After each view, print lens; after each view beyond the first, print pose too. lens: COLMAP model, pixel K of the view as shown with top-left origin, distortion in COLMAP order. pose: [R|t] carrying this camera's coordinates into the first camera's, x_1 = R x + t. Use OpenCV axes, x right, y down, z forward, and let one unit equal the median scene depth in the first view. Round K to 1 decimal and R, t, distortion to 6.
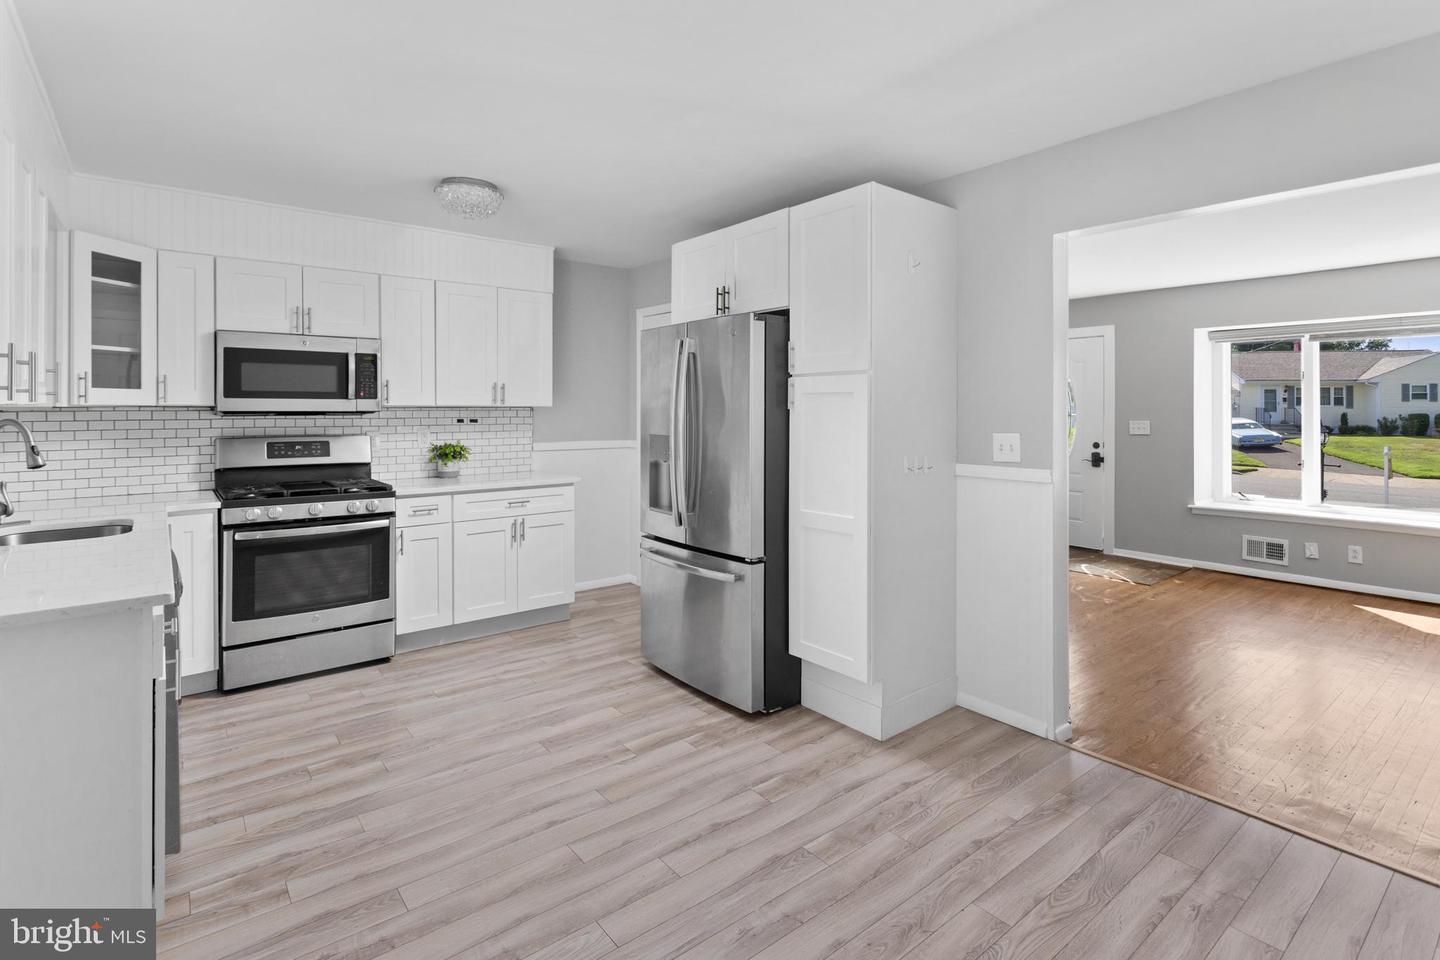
lens RADIAL K [[697.1, 0, 717.7], [0, 697.1, 411.9], [0, 0, 1]] dist [-0.000221, -0.000081]
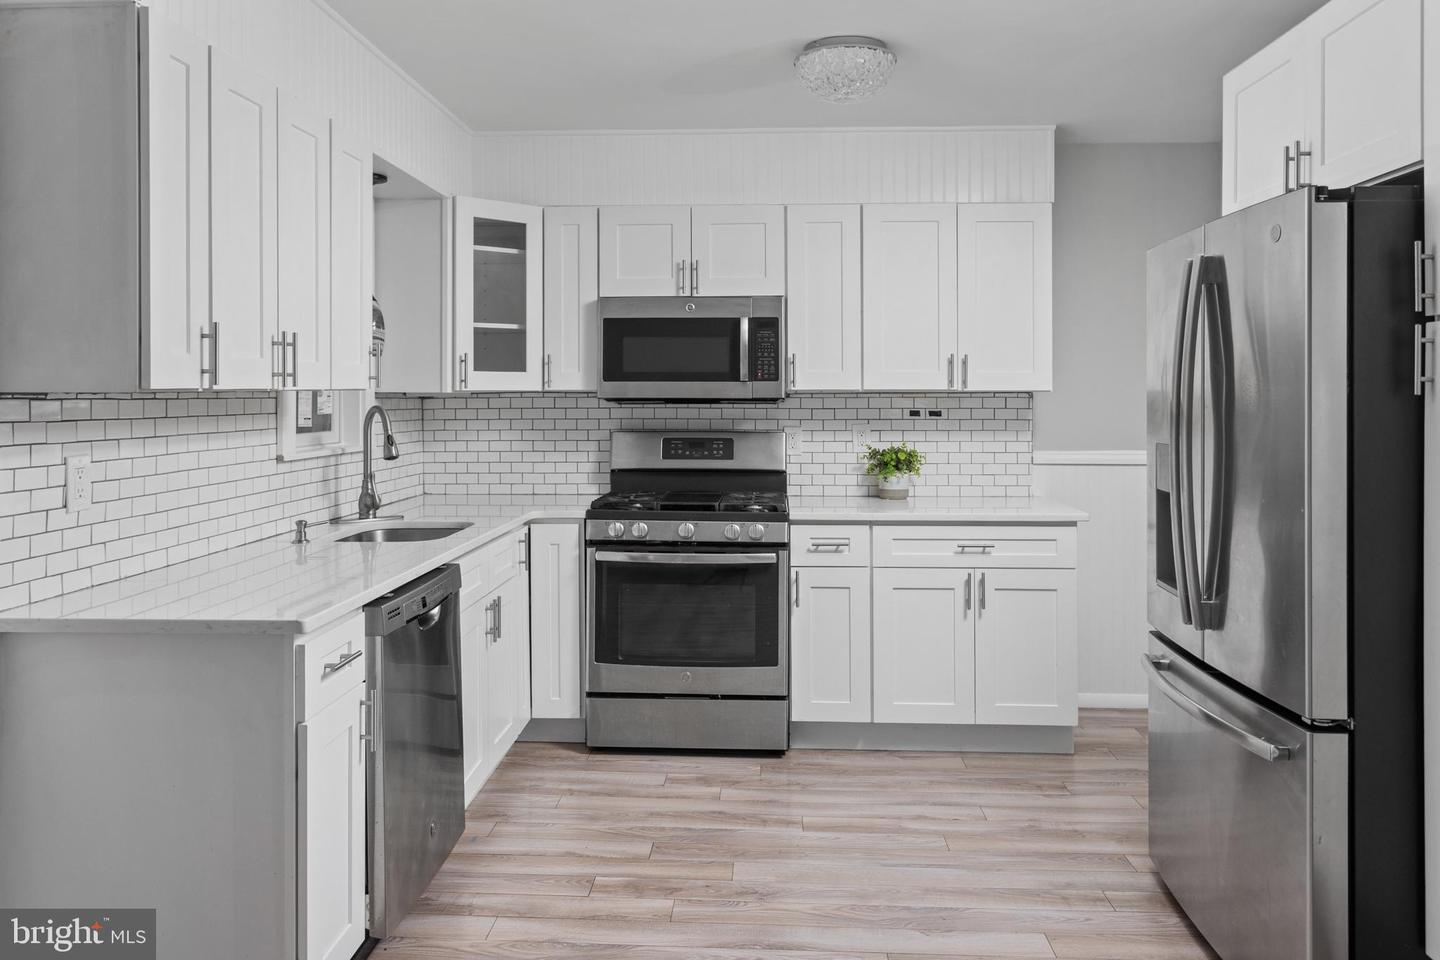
lens RADIAL K [[1029.5, 0, 719.9], [0, 1029.5, 394.3], [0, 0, 1]] dist [-0.003209, 0.001777]
pose [[0.750572, -0.000728, -0.660789, 0.168589], [-0.003106, 0.999984, -0.004629, -0.000012], [0.660782, 0.005526, 0.750558, 0.188767]]
